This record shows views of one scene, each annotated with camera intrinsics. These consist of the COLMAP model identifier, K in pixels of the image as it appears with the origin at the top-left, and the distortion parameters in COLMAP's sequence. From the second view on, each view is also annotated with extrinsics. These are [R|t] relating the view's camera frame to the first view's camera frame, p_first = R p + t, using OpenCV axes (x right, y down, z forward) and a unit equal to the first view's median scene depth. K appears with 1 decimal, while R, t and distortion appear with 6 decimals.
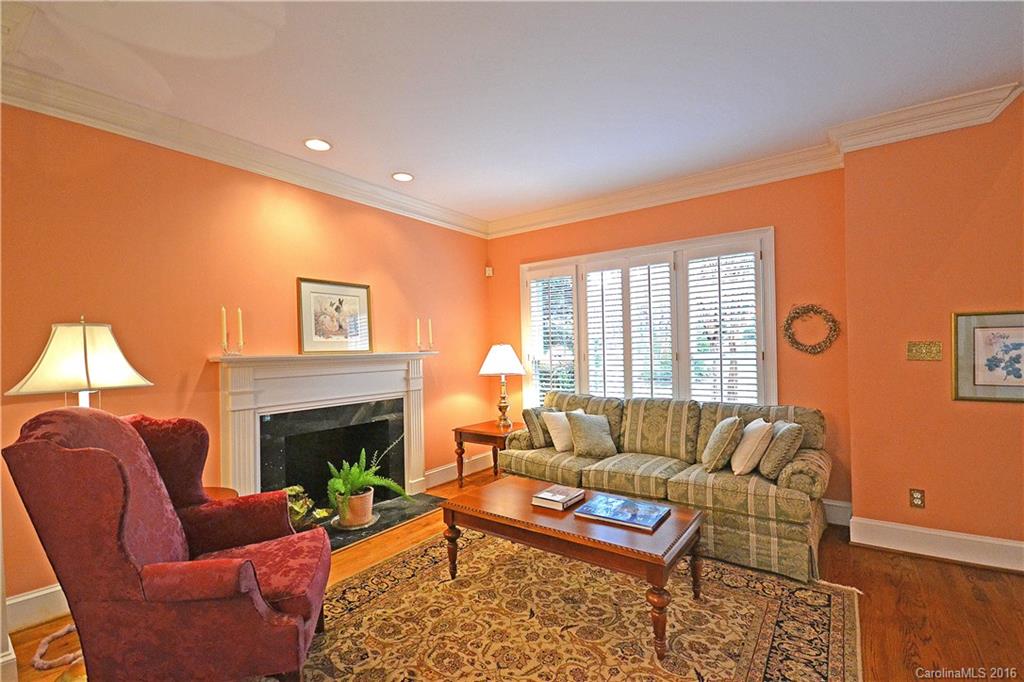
lens RADIAL K [[458.8, 0, 513.3], [0, 458.8, 346.6], [0, 0, 1]] dist [-0.001494, -0.002141]
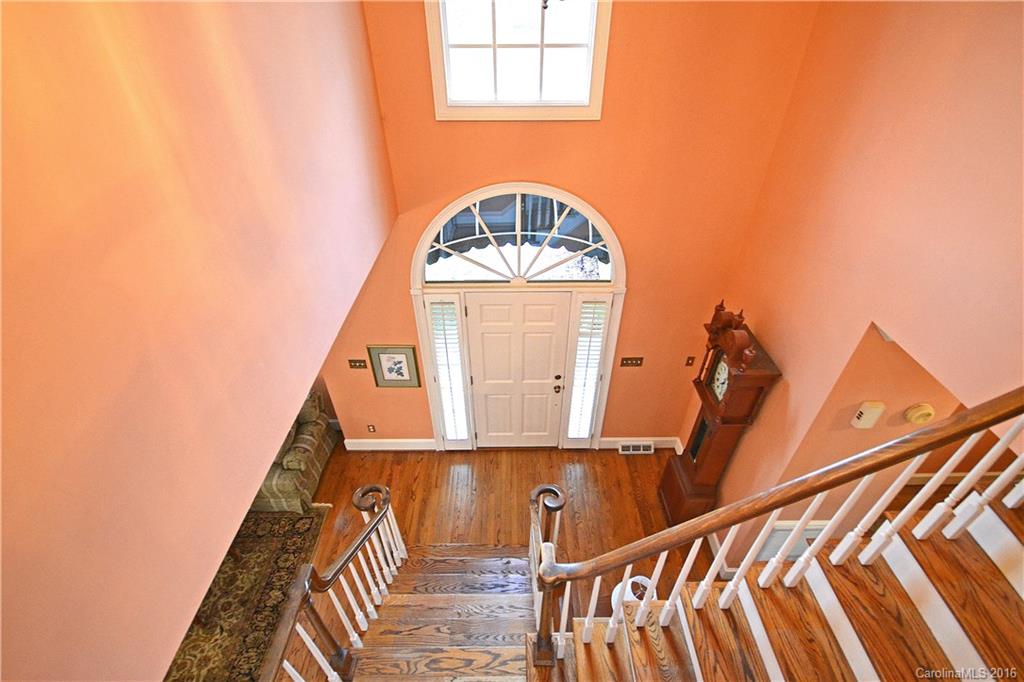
lens RADIAL K [[458.8, 0, 517.3], [0, 458.8, 344.7], [0, 0, 1]] dist [-0.001494, -0.002141]
pose [[0.801975, -0.345866, 0.487044, 0.469461], [-0.023005, 0.796844, 0.603747, -0.798295], [-0.596914, -0.495395, 0.631093, -0.226607]]
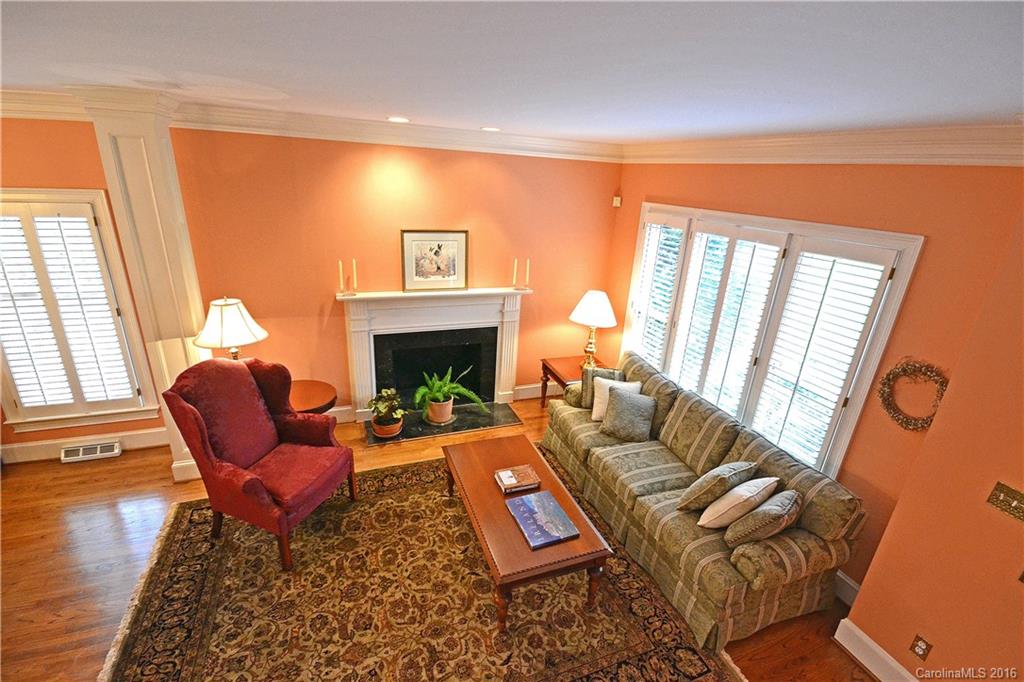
lens RADIAL K [[458.8, 0, 515.4], [0, 458.8, 347.5], [0, 0, 1]] dist [-0.001494, -0.002141]
pose [[0.838119, 0.256732, -0.481295, 0.430617], [-0.071441, 0.926383, 0.369744, -0.317234], [0.540789, -0.275505, 0.794761, 0.105528]]
